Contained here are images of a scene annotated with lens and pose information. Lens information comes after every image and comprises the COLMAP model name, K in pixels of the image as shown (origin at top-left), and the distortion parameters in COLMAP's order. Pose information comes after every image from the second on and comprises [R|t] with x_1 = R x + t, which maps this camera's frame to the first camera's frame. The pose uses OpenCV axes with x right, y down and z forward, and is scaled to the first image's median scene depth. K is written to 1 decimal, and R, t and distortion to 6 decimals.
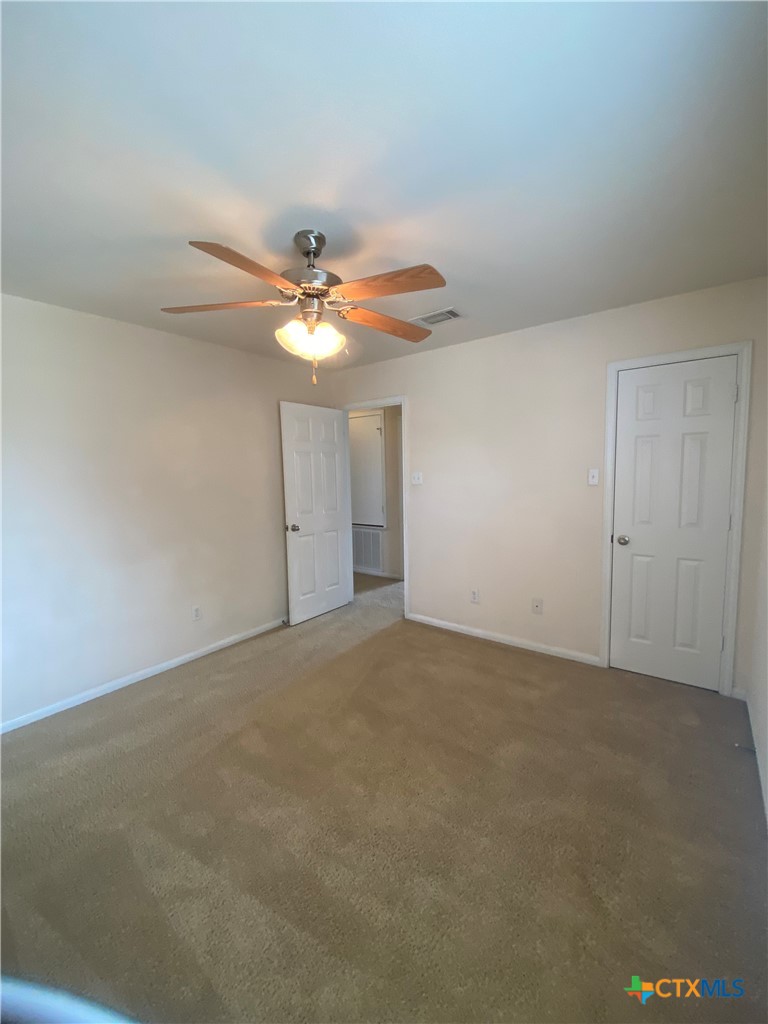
lens RADIAL K [[416.3, 0, 386.5], [0, 416.3, 511.5], [0, 0, 1]] dist [0.036771, -0.025371]
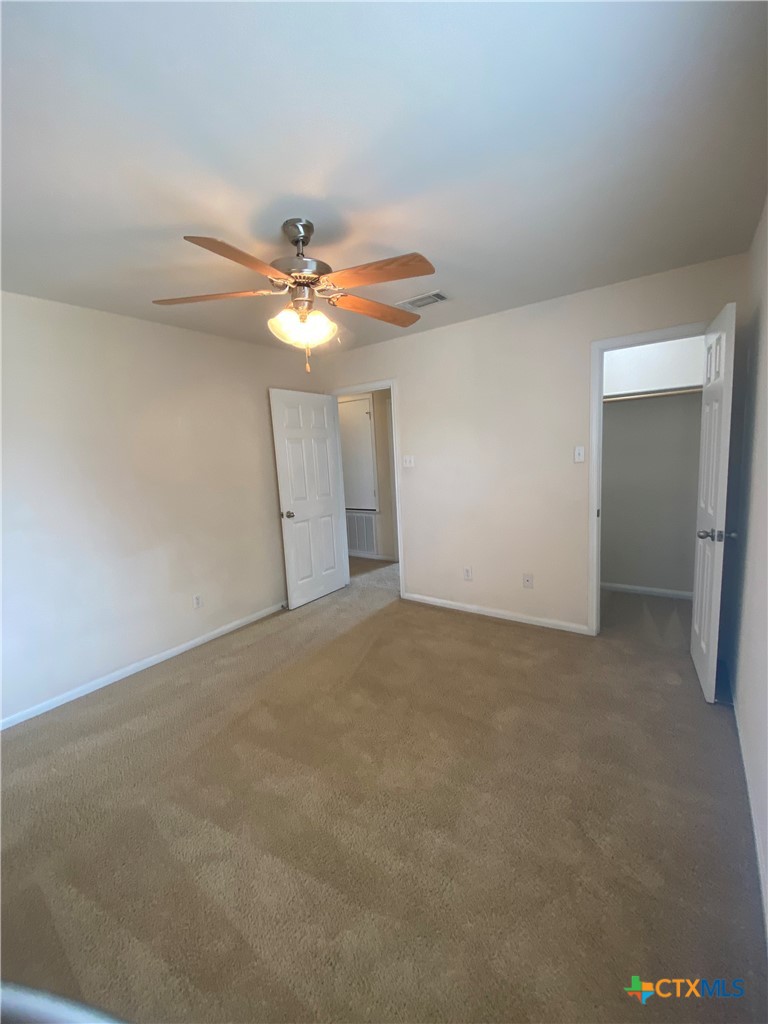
lens RADIAL K [[416.3, 0, 386.5], [0, 416.3, 511.5], [0, 0, 1]] dist [0.036771, -0.025371]
pose [[0.999024, -0.036635, 0.024690, -0.019468], [0.035645, 0.998587, 0.039411, 0.001137], [-0.026099, -0.038492, 0.998918, -0.039179]]
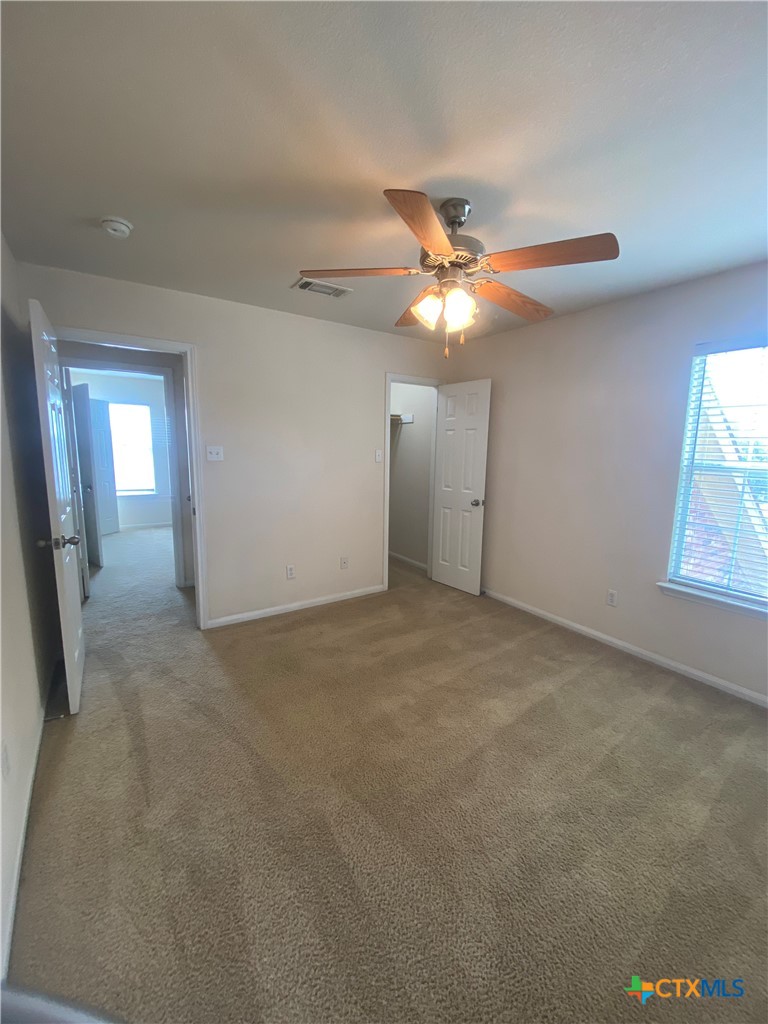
lens RADIAL K [[416.3, 0, 386.5], [0, 416.3, 511.5], [0, 0, 1]] dist [0.036771, -0.025371]
pose [[0.319652, -0.111967, 0.940896, -1.207376], [0.067764, 0.993152, 0.095164, -0.044601], [-0.945109, 0.033339, 0.325051, 0.835046]]
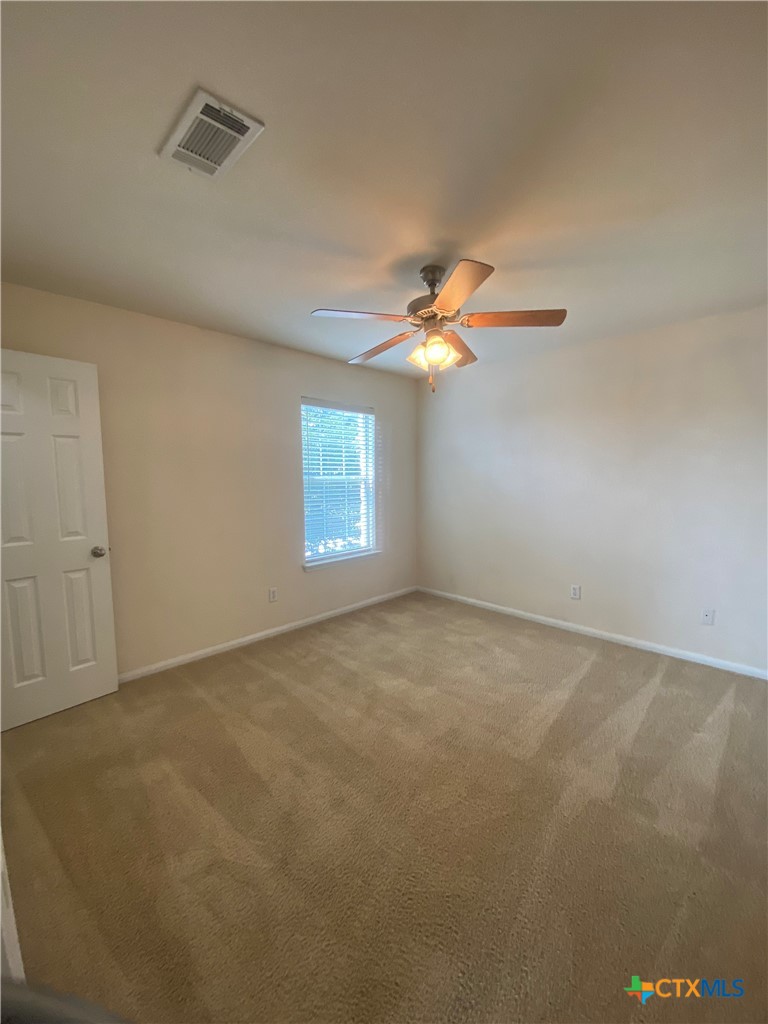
lens RADIAL K [[416.3, 0, 386.5], [0, 416.3, 511.5], [0, 0, 1]] dist [0.036771, -0.025371]
pose [[-0.991961, 0.023126, 0.124415, -0.133520], [0.045896, 0.981965, 0.183405, -0.200996], [-0.117930, 0.187641, -0.975133, 2.341701]]
